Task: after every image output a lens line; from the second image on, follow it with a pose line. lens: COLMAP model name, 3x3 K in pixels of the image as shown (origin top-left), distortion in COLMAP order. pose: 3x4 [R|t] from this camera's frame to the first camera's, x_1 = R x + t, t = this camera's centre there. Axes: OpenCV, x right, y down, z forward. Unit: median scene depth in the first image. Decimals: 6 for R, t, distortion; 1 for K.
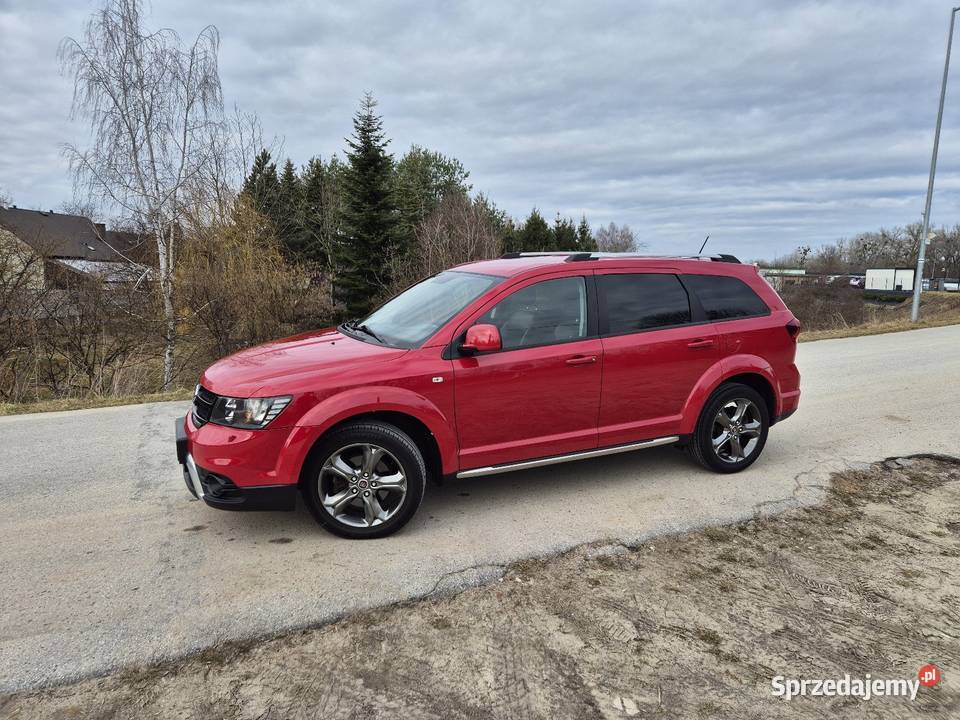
lens RADIAL K [[628.1, 0, 476.0], [0, 628.1, 361.0], [0, 0, 1]] dist [0.060319, -0.050167]
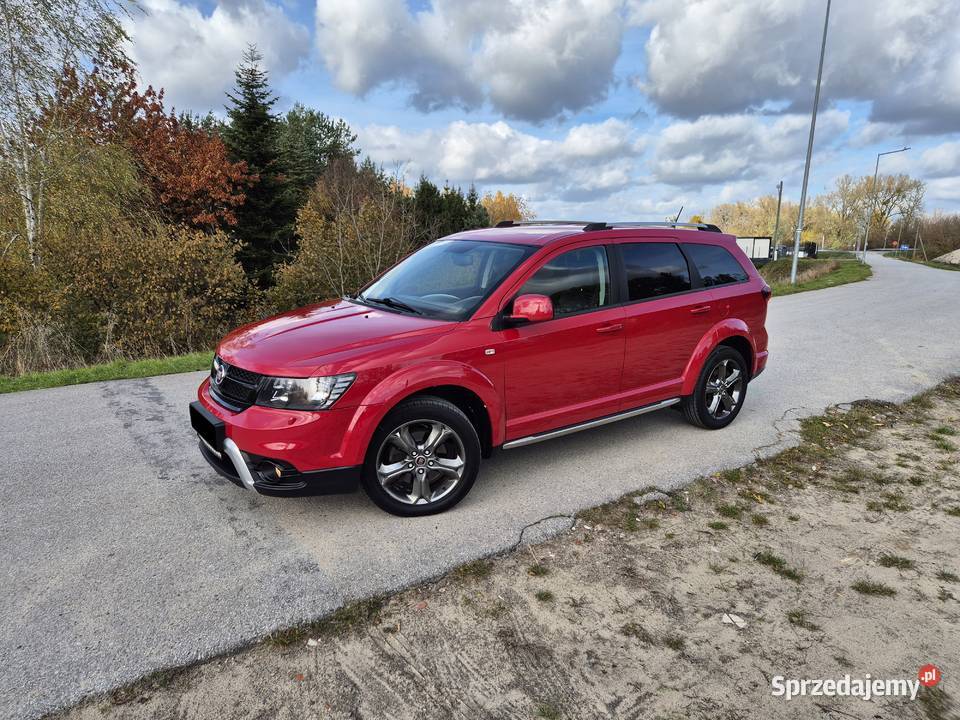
lens RADIAL K [[619.9, 0, 484.8], [0, 619.9, 373.8], [0, 0, 1]] dist [0.043172, -0.024509]
pose [[0.983084, -0.037705, 0.179233, -0.190567], [0.024841, 0.996987, 0.073486, -0.005923], [-0.181464, -0.067791, 0.981058, 0.032899]]
